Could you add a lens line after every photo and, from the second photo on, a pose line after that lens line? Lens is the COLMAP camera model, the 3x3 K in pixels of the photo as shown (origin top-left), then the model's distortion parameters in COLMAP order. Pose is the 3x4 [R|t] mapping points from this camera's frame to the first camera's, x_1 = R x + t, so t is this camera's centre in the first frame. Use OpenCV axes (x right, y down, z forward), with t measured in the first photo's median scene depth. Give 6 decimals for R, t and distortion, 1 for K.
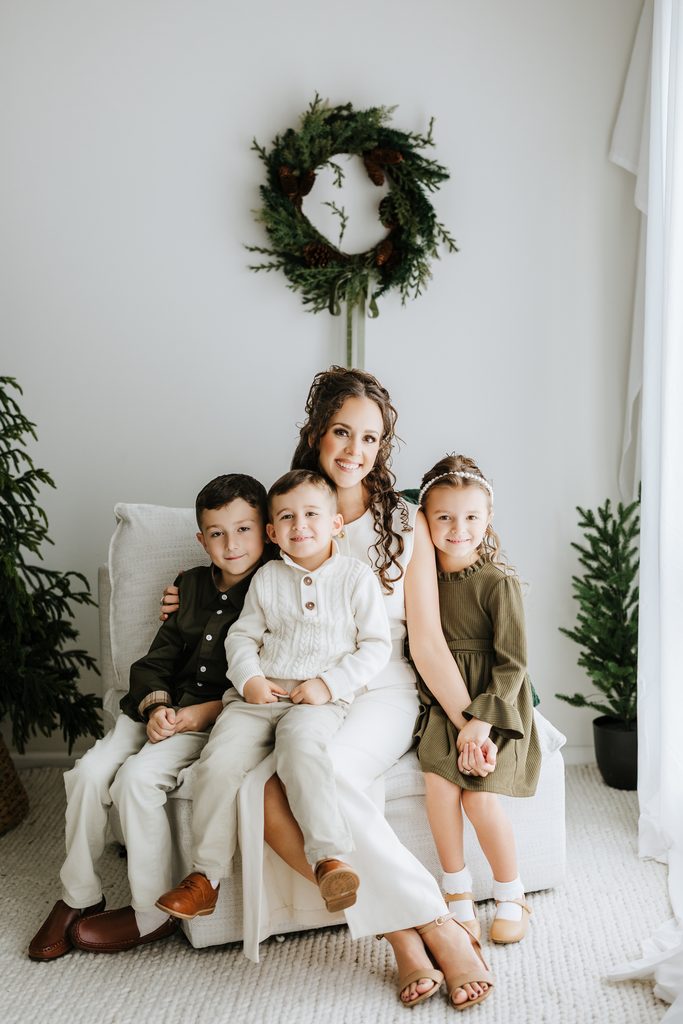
lens RADIAL K [[1624.2, 0, 340.7], [0, 1624.2, 478.6], [0, 0, 1]] dist [0.026122, 0.000000]
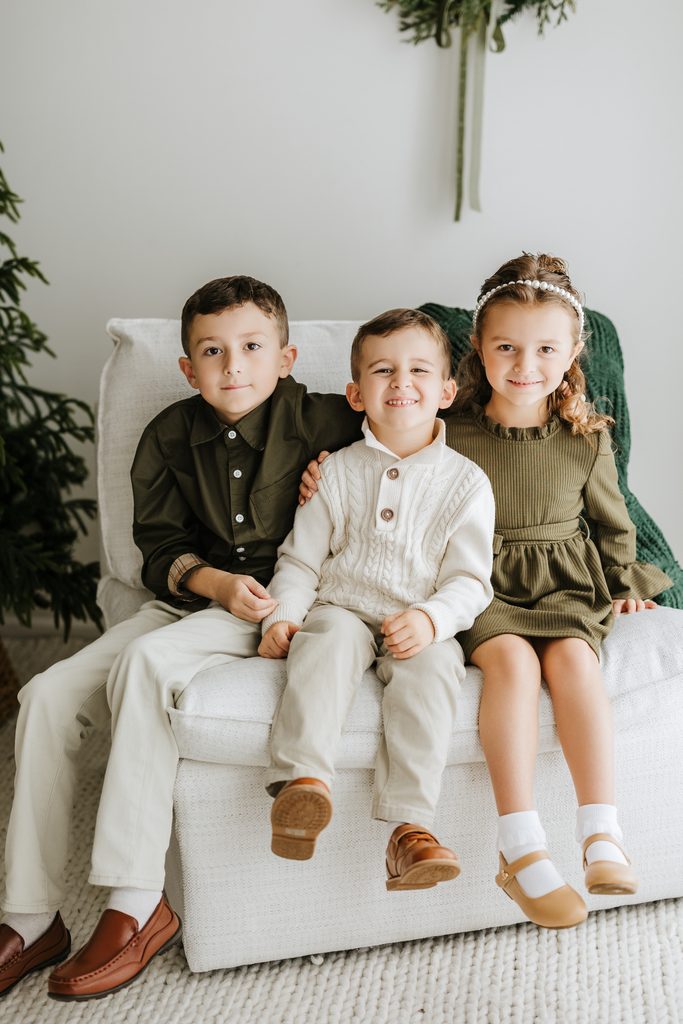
lens RADIAL K [[1624.2, 0, 351.4], [0, 1624.2, 481.1], [0, 0, 1]] dist [0.026122, 0.000000]
pose [[0.996513, 0.037784, -0.074391, 0.016701], [-0.026300, 0.988381, 0.149705, -0.018798], [0.079183, -0.147226, 0.985928, 0.268830]]
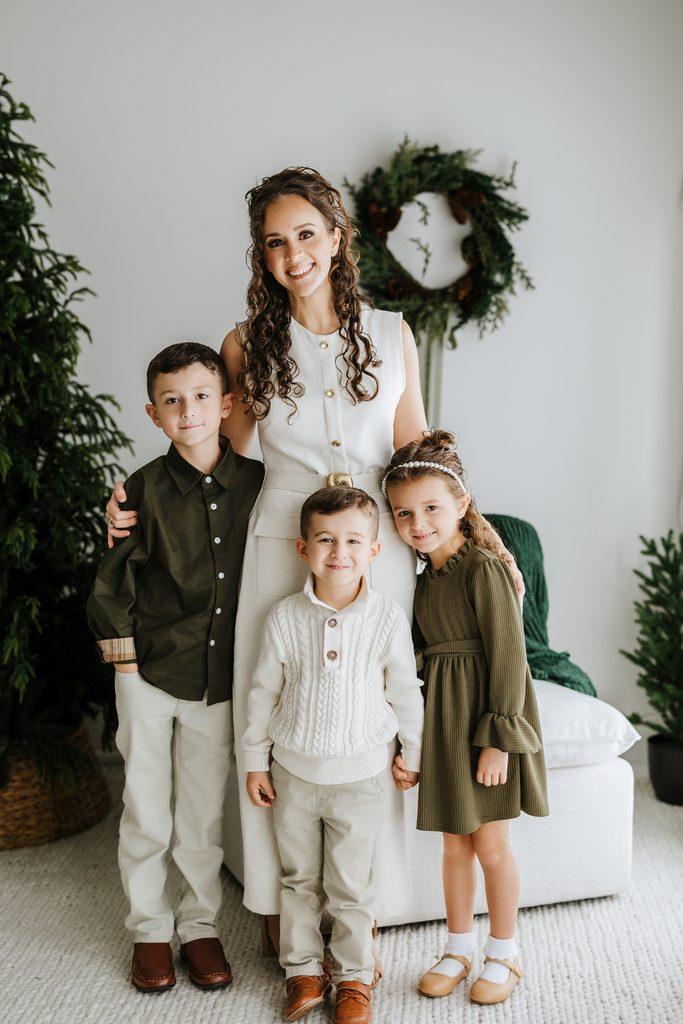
lens RADIAL K [[1570.9, 0, 346.5], [0, 1570.9, 502.9], [0, 0, 1]] dist [0.028347, 0.000000]
pose [[0.999437, 0.033549, -0.000472, -0.044924], [-0.033545, 0.999417, 0.006408, -0.003941], [0.000687, -0.006388, 0.999979, -0.019855]]
